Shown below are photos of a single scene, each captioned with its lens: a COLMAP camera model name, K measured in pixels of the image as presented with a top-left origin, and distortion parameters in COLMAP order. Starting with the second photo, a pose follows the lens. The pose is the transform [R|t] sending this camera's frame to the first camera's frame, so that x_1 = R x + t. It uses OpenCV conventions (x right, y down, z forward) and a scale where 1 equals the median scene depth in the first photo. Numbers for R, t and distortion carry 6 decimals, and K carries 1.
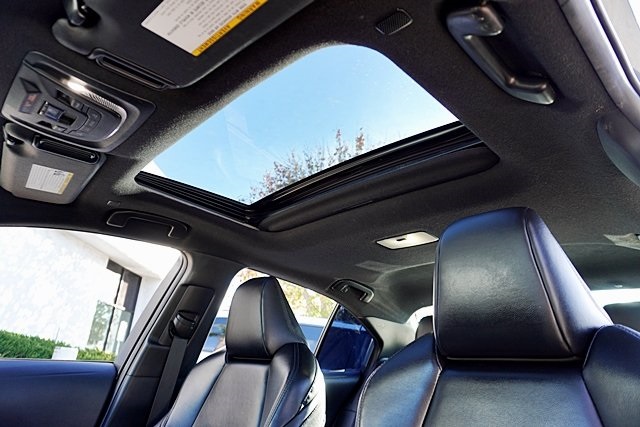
lens RADIAL K [[430.6, 0, 320.0], [0, 430.6, 213.5], [0, 0, 1]] dist [-0.051290, 0.042877]
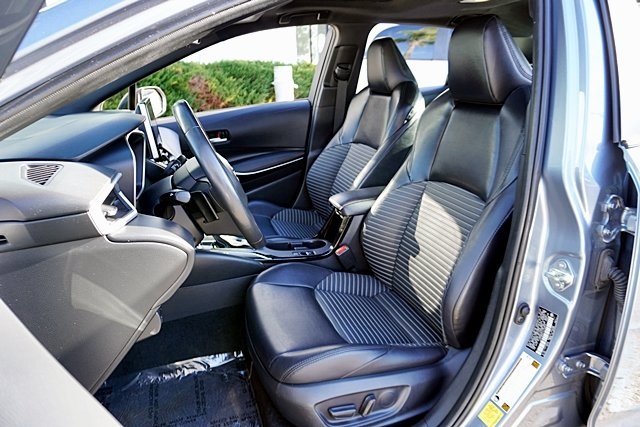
lens RADIAL K [[430.6, 0, 320.0], [0, 430.6, 213.5], [0, 0, 1]] dist [-0.051290, 0.042877]
pose [[0.899016, 0.036032, -0.436431, 0.315151], [0.251473, 0.773426, 0.581871, -0.276602], [0.358513, -0.632862, 0.686261, -0.434534]]
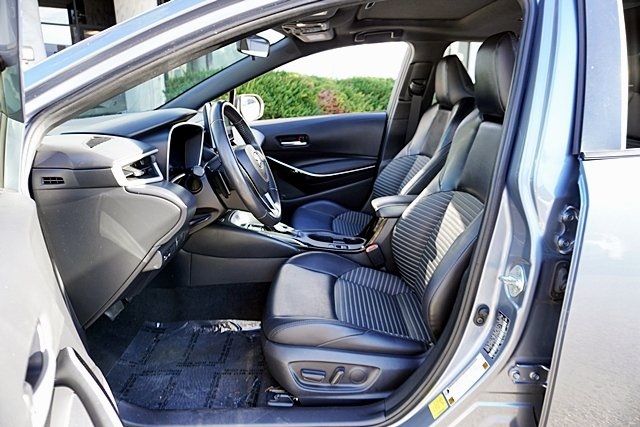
lens RADIAL K [[430.6, 0, 320.0], [0, 430.6, 213.5], [0, 0, 1]] dist [-0.051290, 0.042877]
pose [[0.722882, 0.114130, -0.681481, 0.596128], [0.309997, 0.827870, 0.467475, -0.224962], [0.617531, -0.549186, 0.563072, -0.422017]]
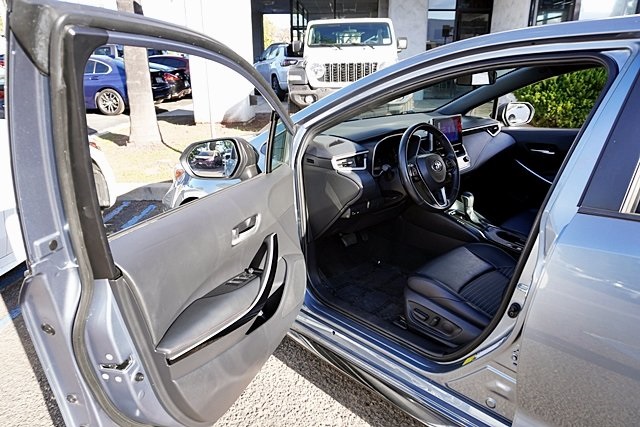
lens RADIAL K [[430.6, 0, 320.0], [0, 430.6, 213.5], [0, 0, 1]] dist [-0.051290, 0.042877]
pose [[0.011210, 0.256313, -0.966529, 1.201002], [0.372176, 0.896073, 0.241946, -0.254084], [0.928095, -0.362431, -0.085349, -0.183721]]
